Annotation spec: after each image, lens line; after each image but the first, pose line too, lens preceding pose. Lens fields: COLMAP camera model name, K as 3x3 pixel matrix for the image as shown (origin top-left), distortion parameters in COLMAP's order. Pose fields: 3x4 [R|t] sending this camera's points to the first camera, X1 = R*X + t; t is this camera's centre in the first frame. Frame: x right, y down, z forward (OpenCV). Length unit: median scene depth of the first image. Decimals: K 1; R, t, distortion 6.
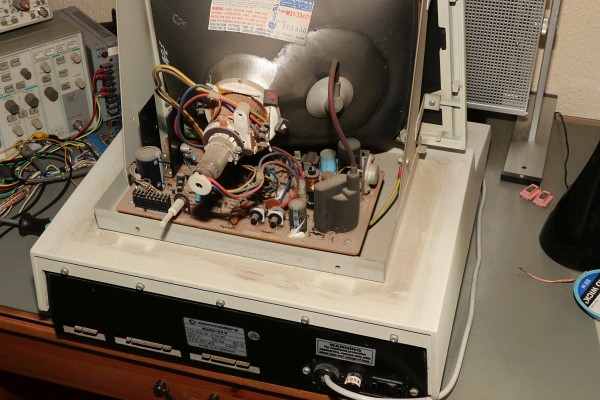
lens RADIAL K [[879.6, 0, 300.0], [0, 879.6, 200.0], [0, 0, 1]] dist [-0.024564, 0.136959]
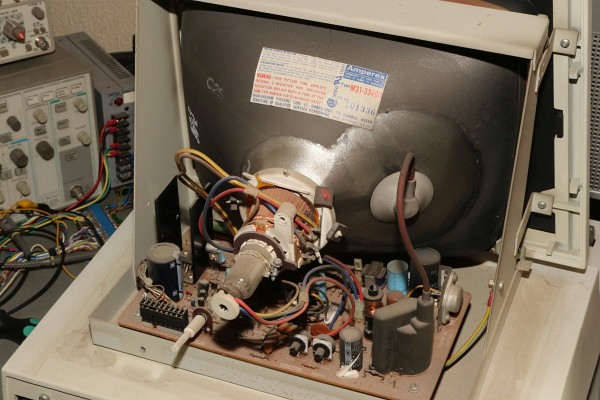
lens RADIAL K [[1250.0, 0, 300.0], [0, 1250.0, 200.0], [0, 0, 1]] dist [0.144860, 0.072011]
pose [[0.995778, 0.059168, -0.070180, 0.021119], [-0.063126, 0.996456, -0.055595, -0.045263], [0.066642, 0.059791, 0.995984, -0.092089]]
